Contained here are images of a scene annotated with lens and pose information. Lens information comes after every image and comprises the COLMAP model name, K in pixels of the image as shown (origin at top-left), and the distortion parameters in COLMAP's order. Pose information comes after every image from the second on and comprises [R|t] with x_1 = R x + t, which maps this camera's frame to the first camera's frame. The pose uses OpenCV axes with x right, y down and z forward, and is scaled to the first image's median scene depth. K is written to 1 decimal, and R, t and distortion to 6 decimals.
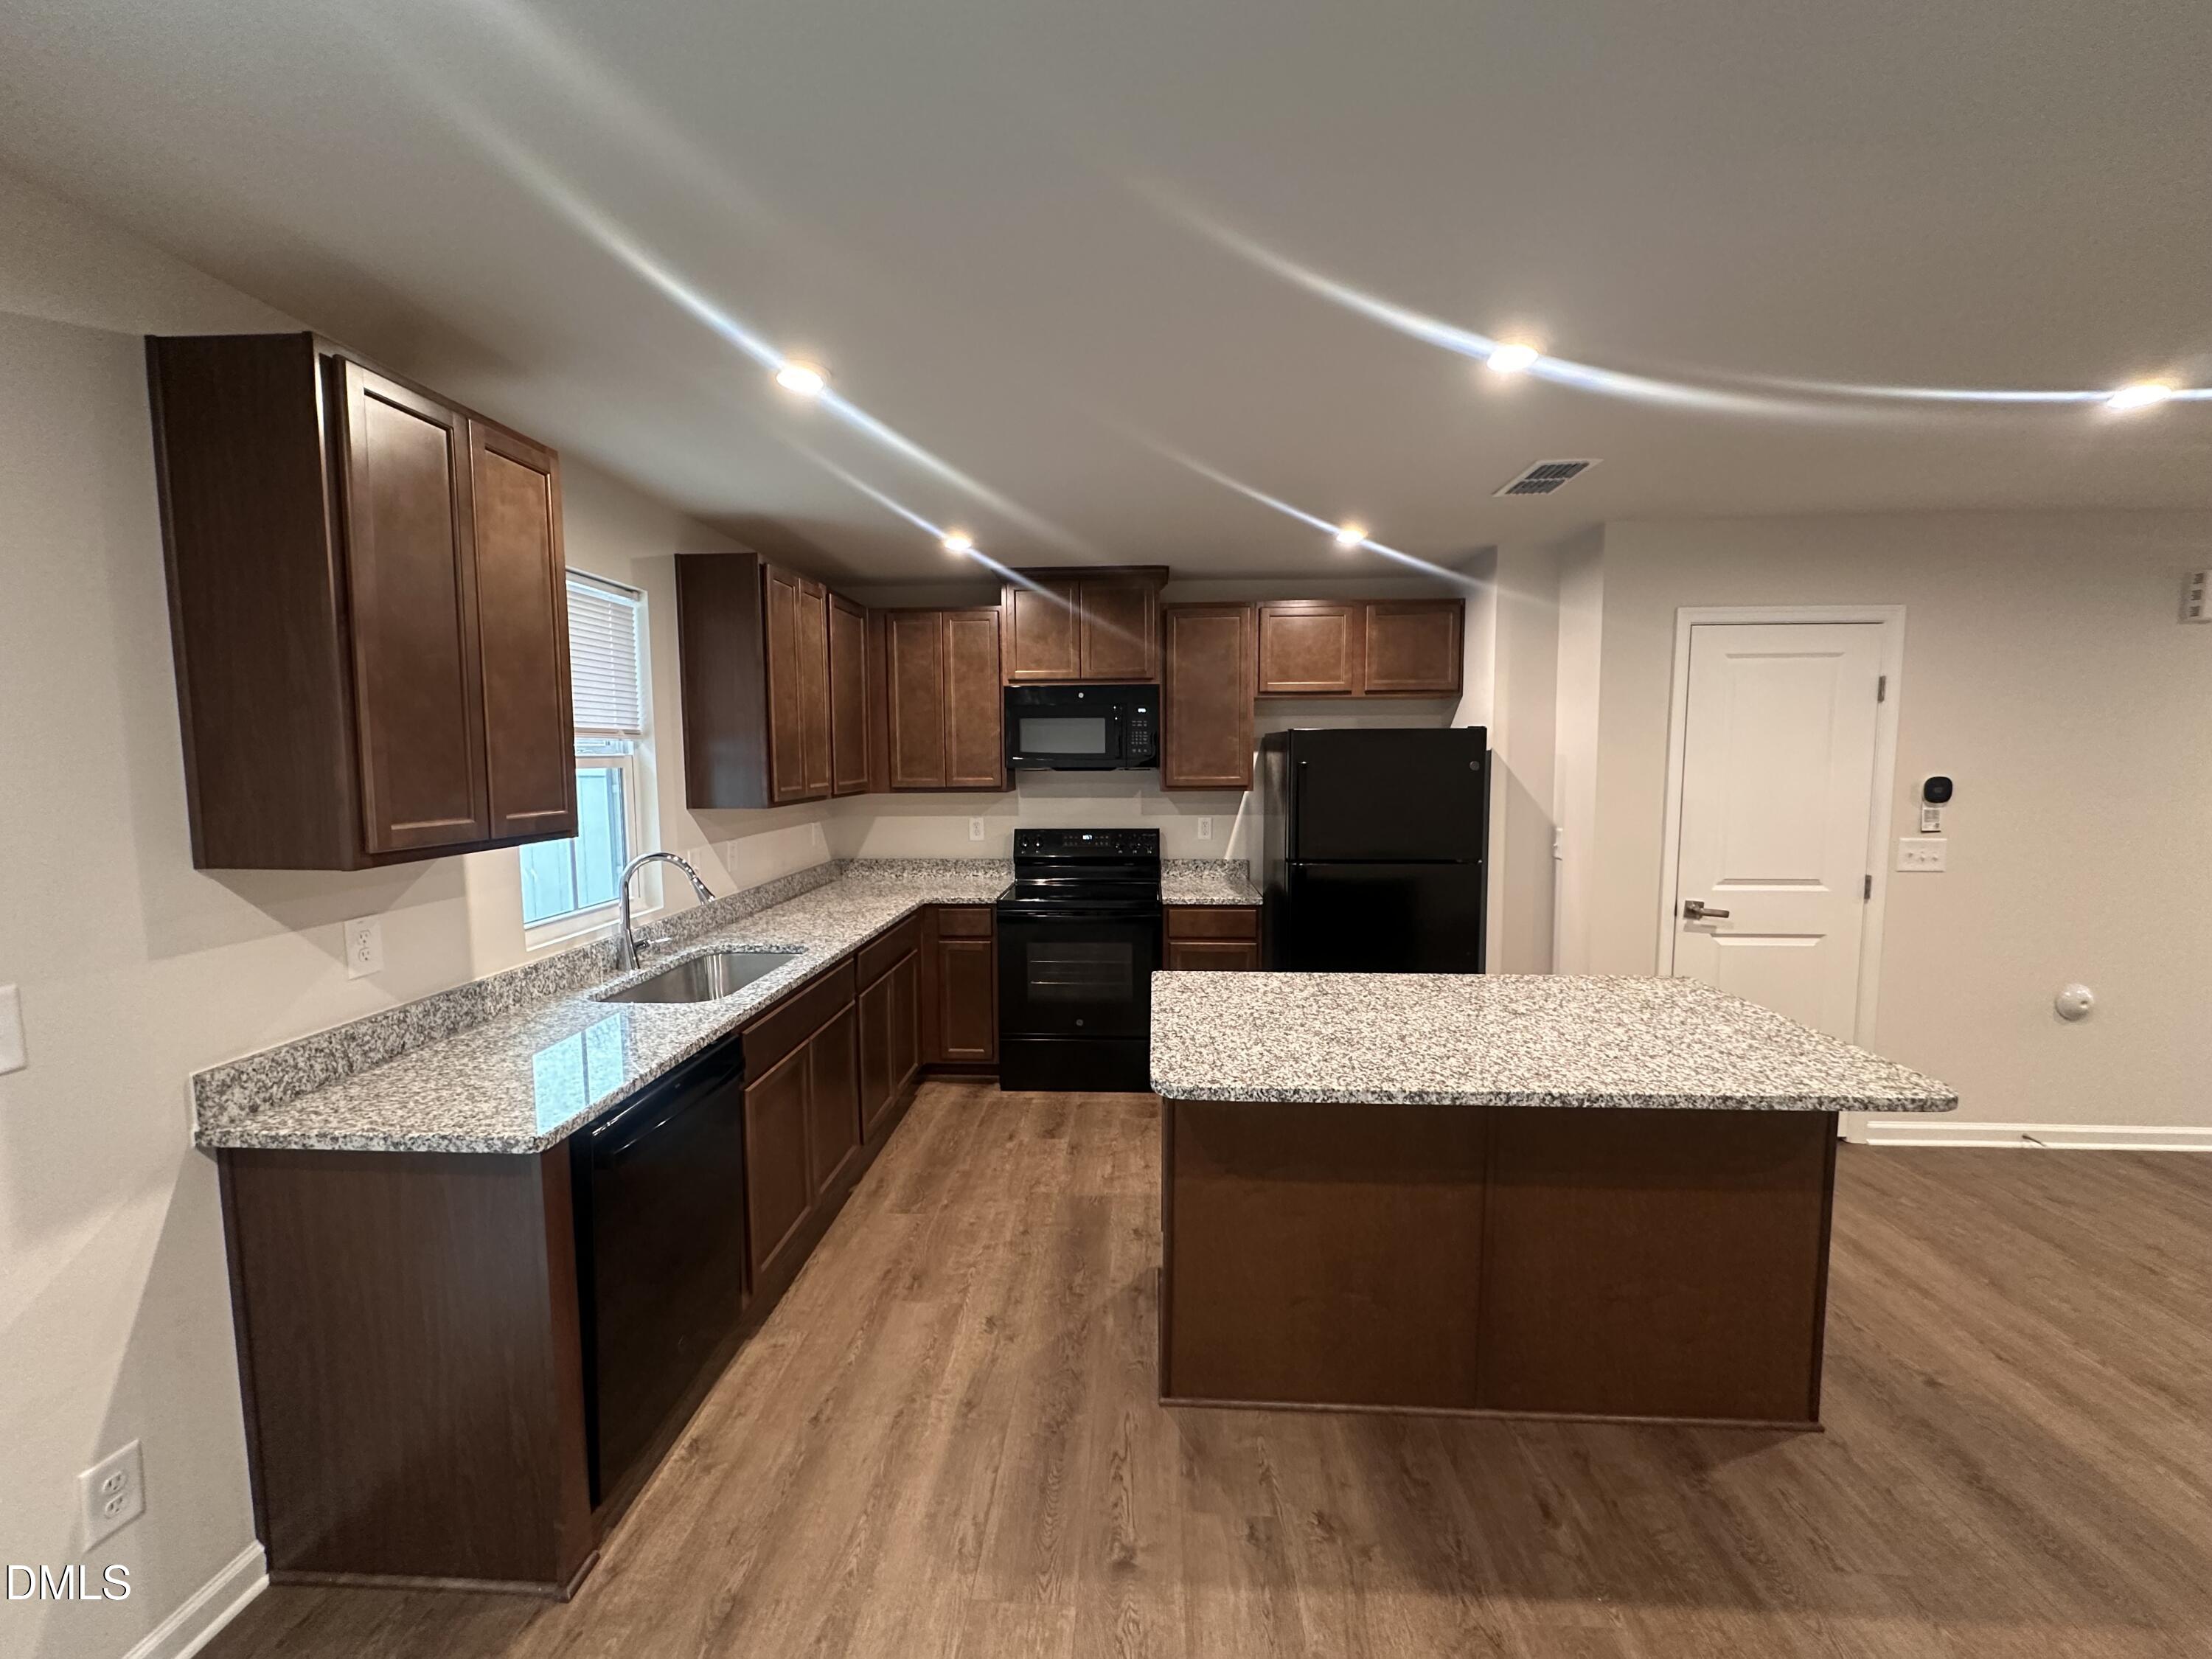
lens RADIAL K [[884.8, 0, 1105.4], [0, 884.8, 829.2], [0, 0, 1]] dist [-0.001347, 0.000005]
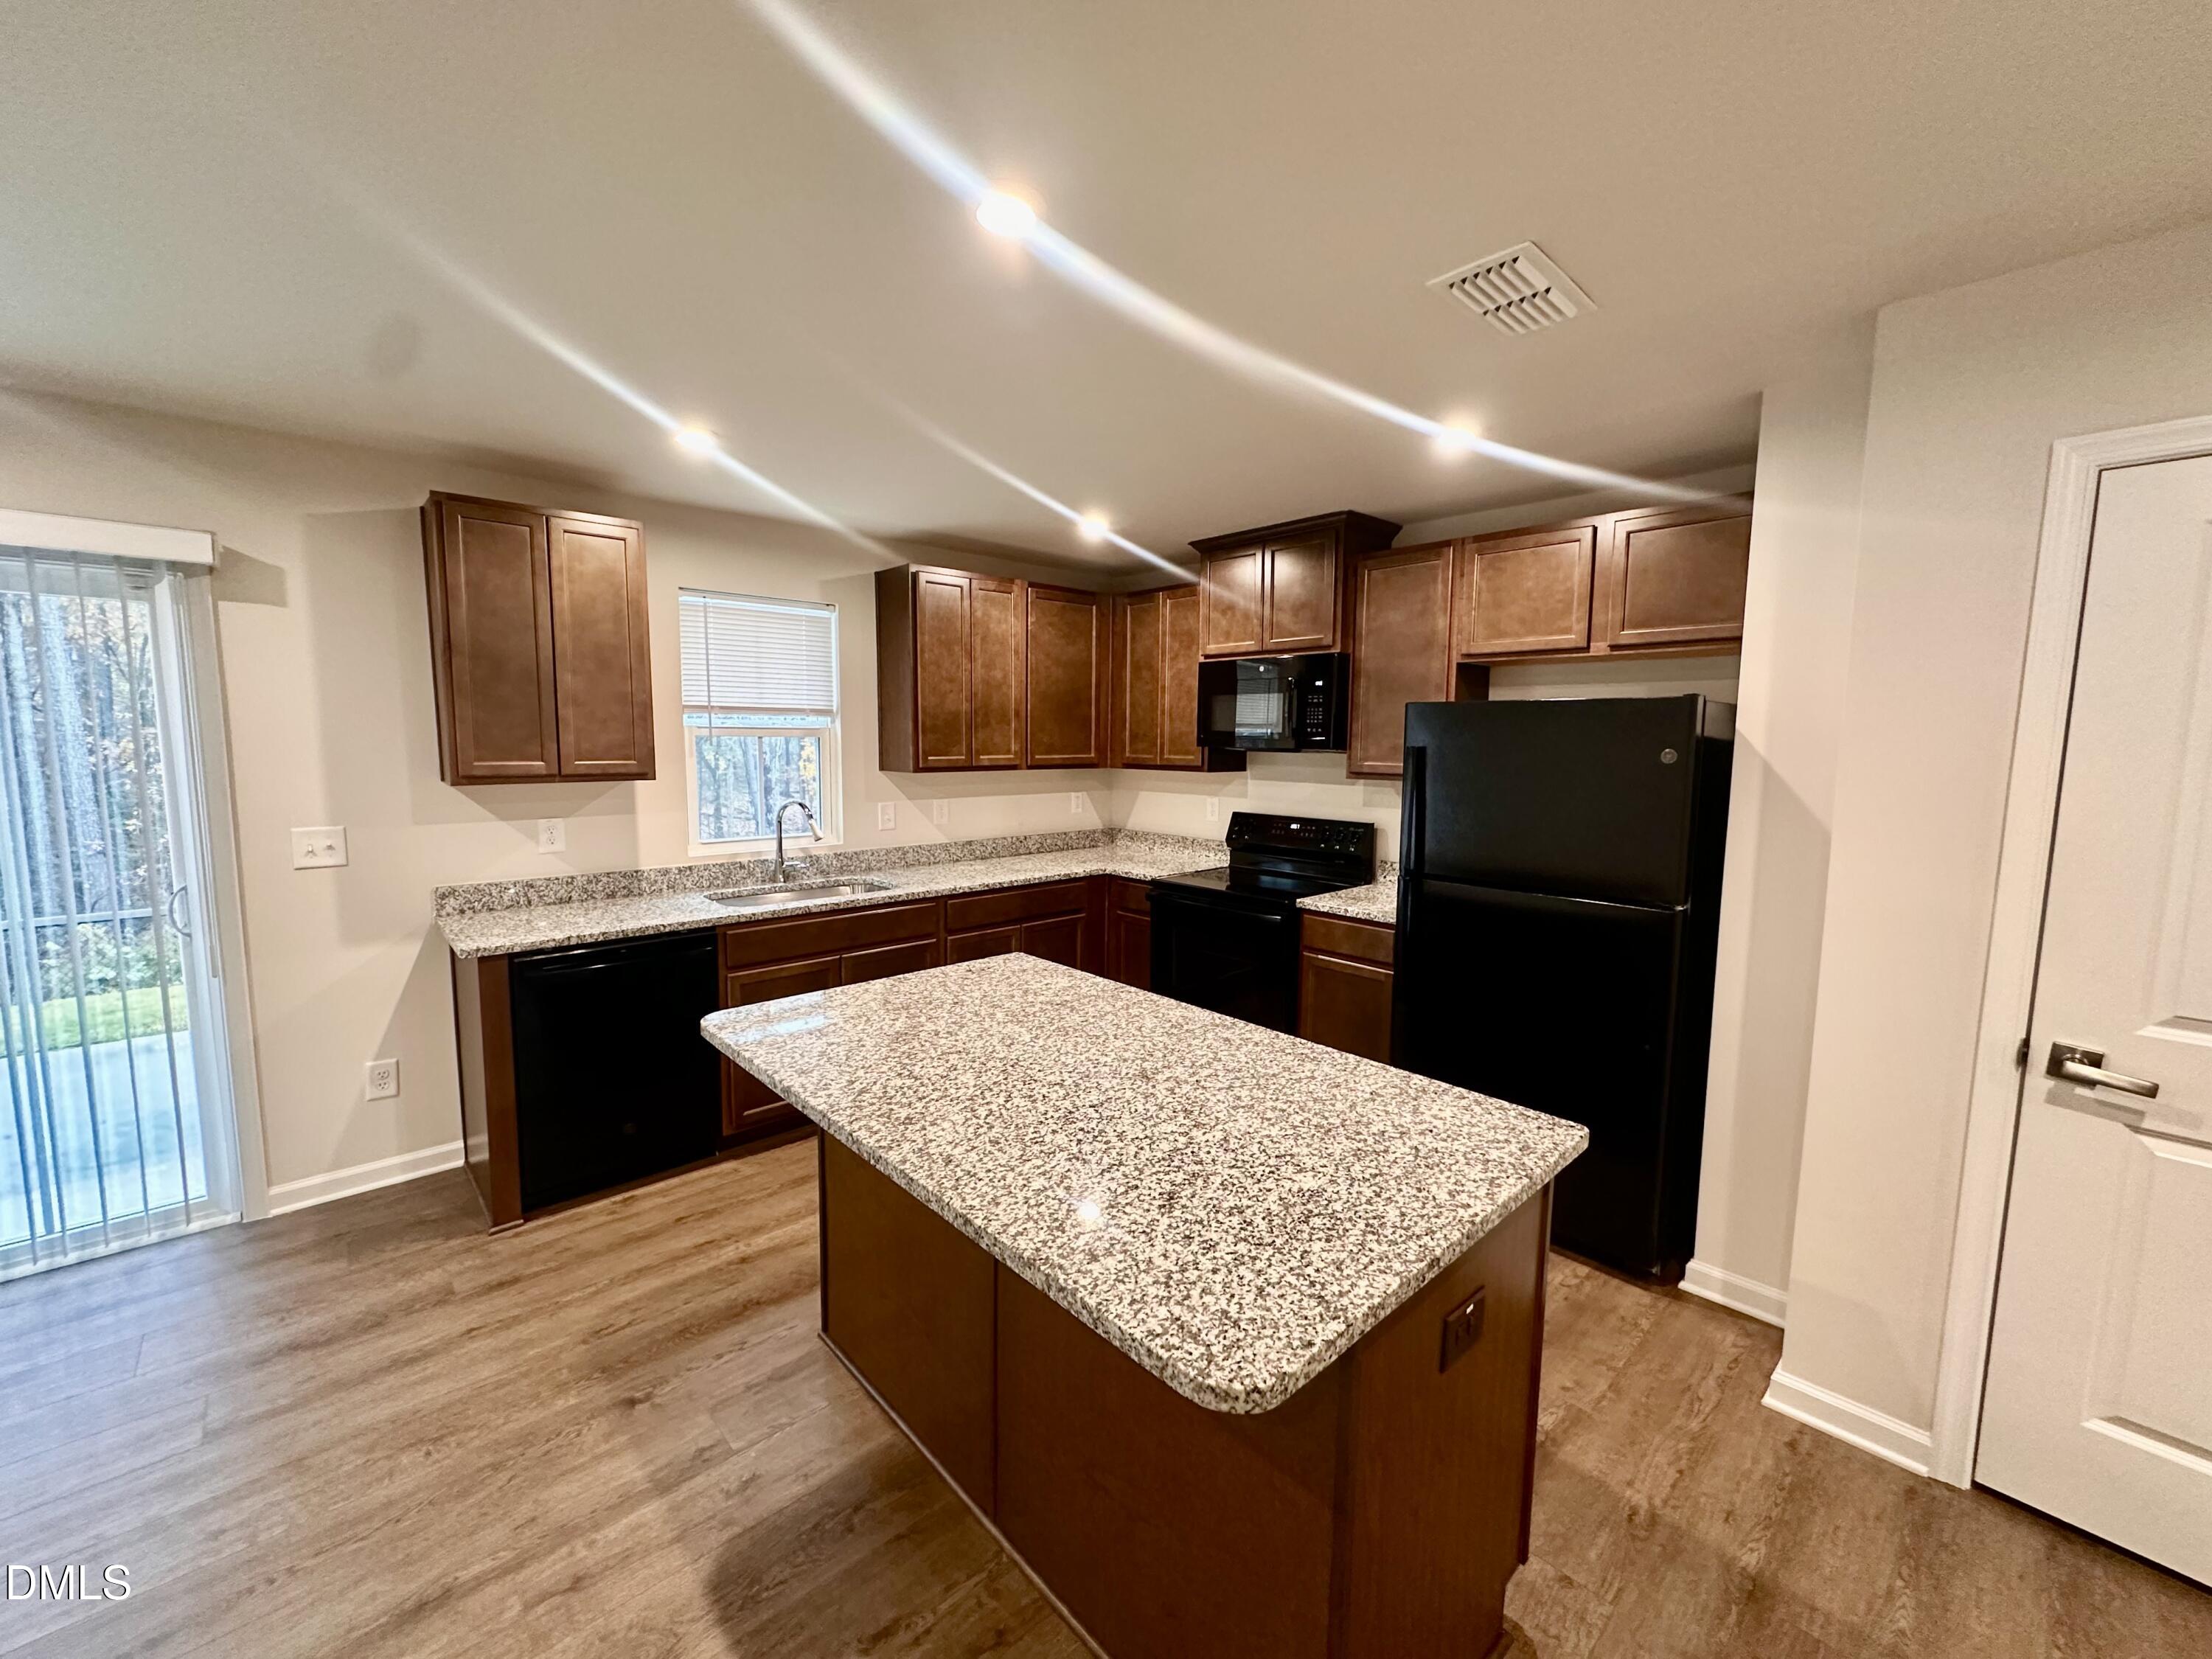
lens RADIAL K [[884.8, 0, 1103.0], [0, 884.8, 828.2], [0, 0, 1]] dist [-0.001347, 0.000005]
pose [[0.714777, 0.084655, -0.694210, 0.732125], [-0.072968, 0.996256, 0.046358, -0.025509], [0.695535, 0.017519, 0.718278, 0.336964]]
